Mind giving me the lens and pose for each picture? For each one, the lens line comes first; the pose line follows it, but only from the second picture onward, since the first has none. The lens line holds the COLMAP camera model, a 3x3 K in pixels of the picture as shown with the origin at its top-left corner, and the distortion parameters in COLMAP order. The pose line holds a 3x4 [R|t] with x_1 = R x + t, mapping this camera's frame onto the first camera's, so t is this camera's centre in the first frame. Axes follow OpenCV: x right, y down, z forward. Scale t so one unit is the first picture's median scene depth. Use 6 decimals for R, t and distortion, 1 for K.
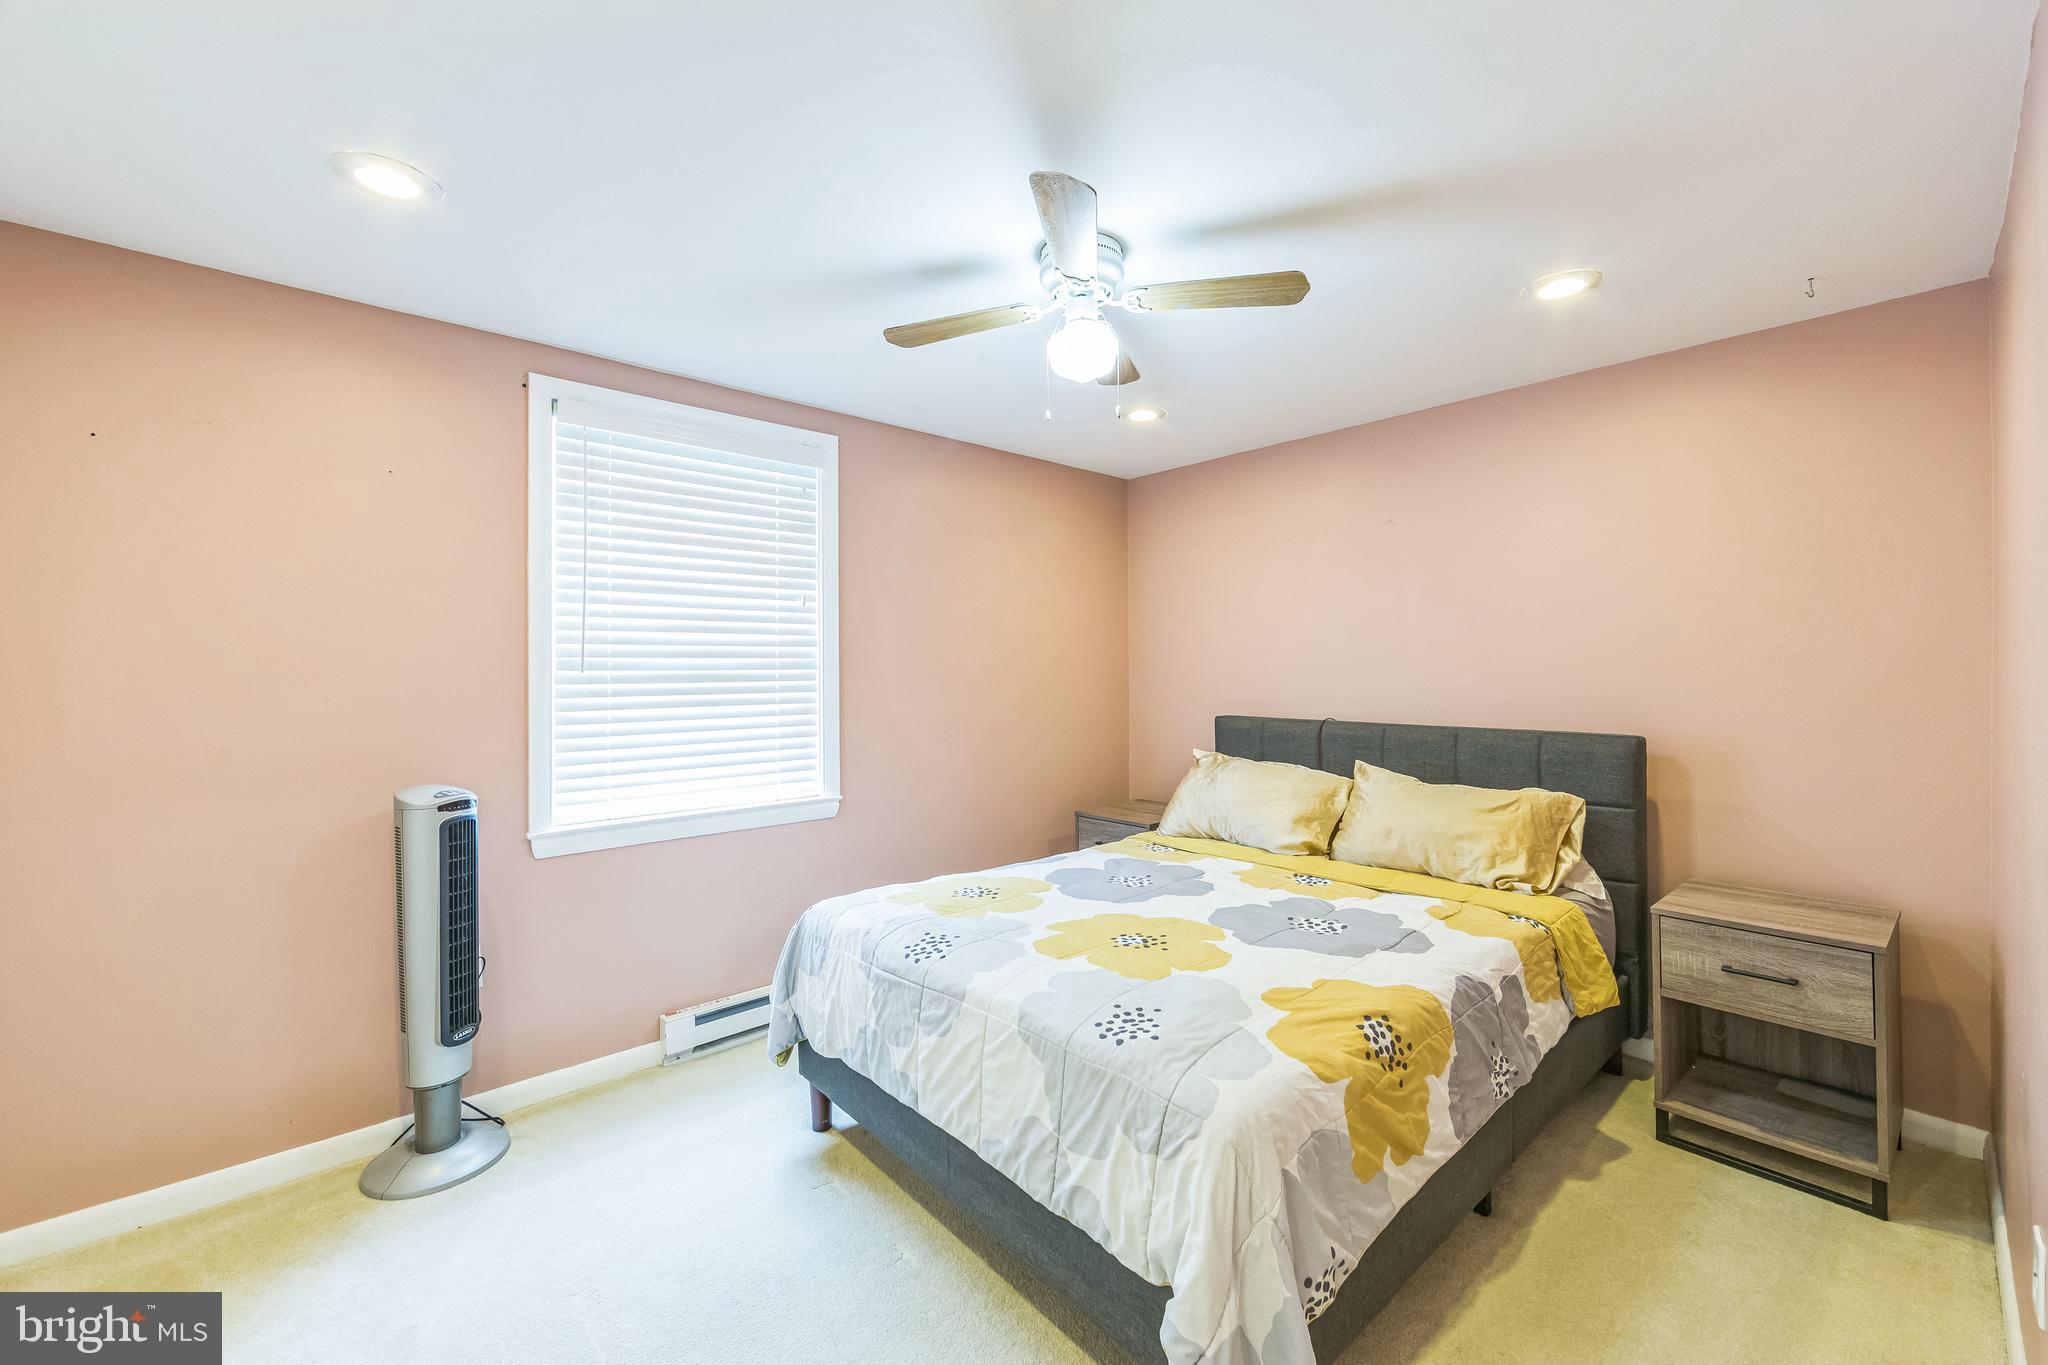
lens RADIAL K [[807.7, 0, 1030.8], [0, 807.7, 677.0], [0, 0, 1]] dist [0.001104, 0.000136]
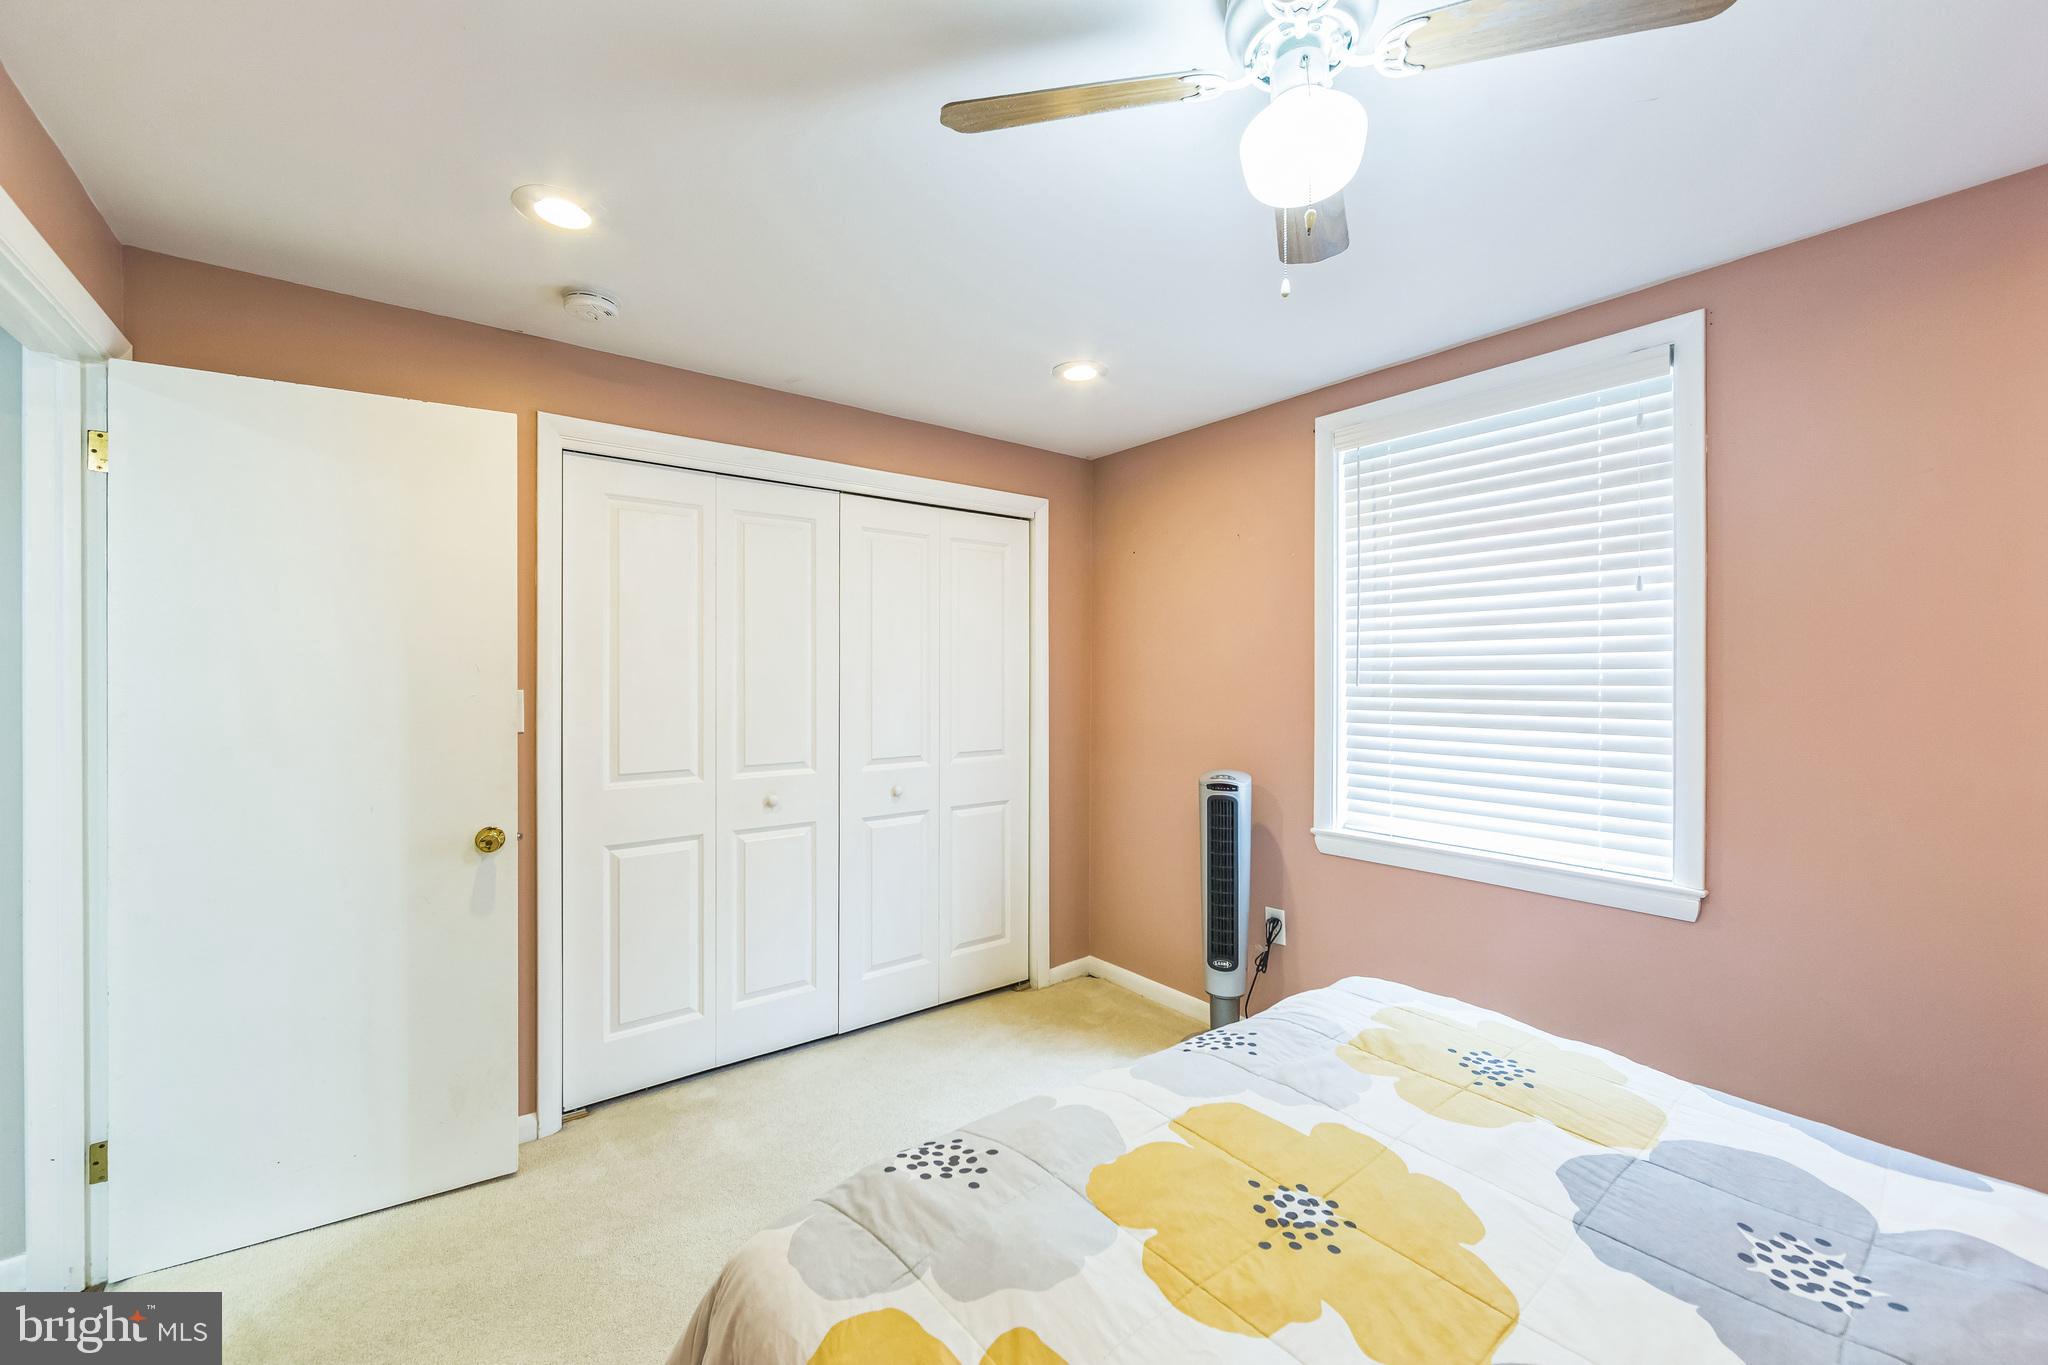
lens RADIAL K [[807.7, 0, 1030.8], [0, 807.7, 677.0], [0, 0, 1]] dist [0.001104, 0.000136]
pose [[-0.063315, 0.005942, -0.997976, 0.525537], [-0.008909, 0.999939, 0.006518, -0.020344], [0.997954, 0.009303, -0.063258, 0.673316]]
